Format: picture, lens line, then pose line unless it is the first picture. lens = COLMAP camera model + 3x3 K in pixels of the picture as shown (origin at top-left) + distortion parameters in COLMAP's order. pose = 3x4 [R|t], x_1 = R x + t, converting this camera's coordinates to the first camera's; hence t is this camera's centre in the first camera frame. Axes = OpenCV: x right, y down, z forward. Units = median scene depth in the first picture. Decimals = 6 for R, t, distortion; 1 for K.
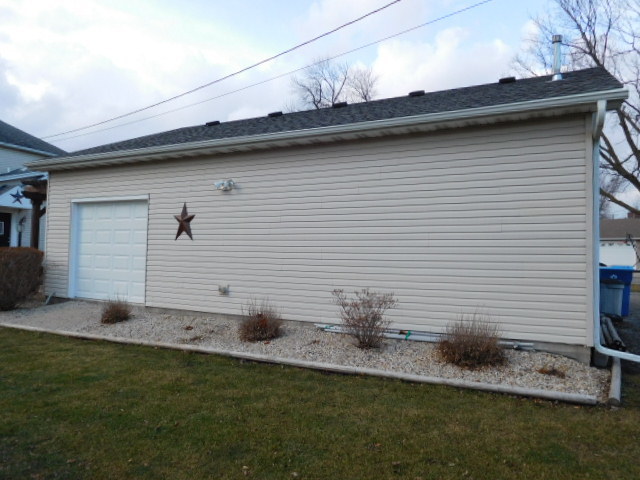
lens RADIAL K [[484.5, 0, 319.7], [0, 484.5, 239.0], [0, 0, 1]] dist [-0.004026, -0.000783]
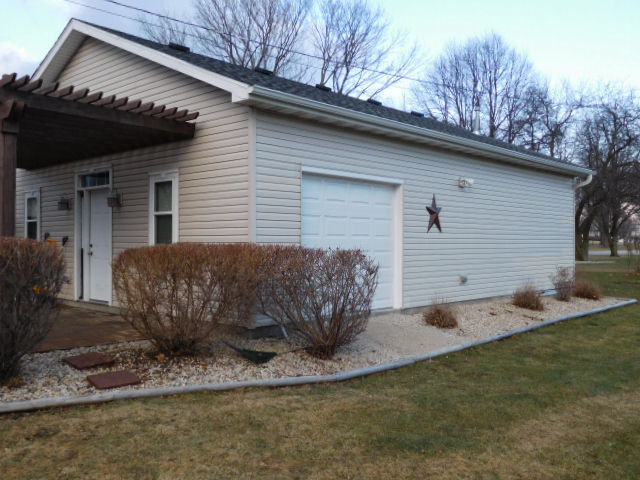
lens RADIAL K [[611.7, 0, 319.6], [0, 611.7, 240.6], [0, 0, 1]] dist [0.011893, 0.000000]
pose [[0.264817, -0.014765, 0.964186, -1.516826], [-0.032437, 0.999181, 0.024210, -0.004108], [-0.963753, -0.037686, 0.264121, 0.893683]]
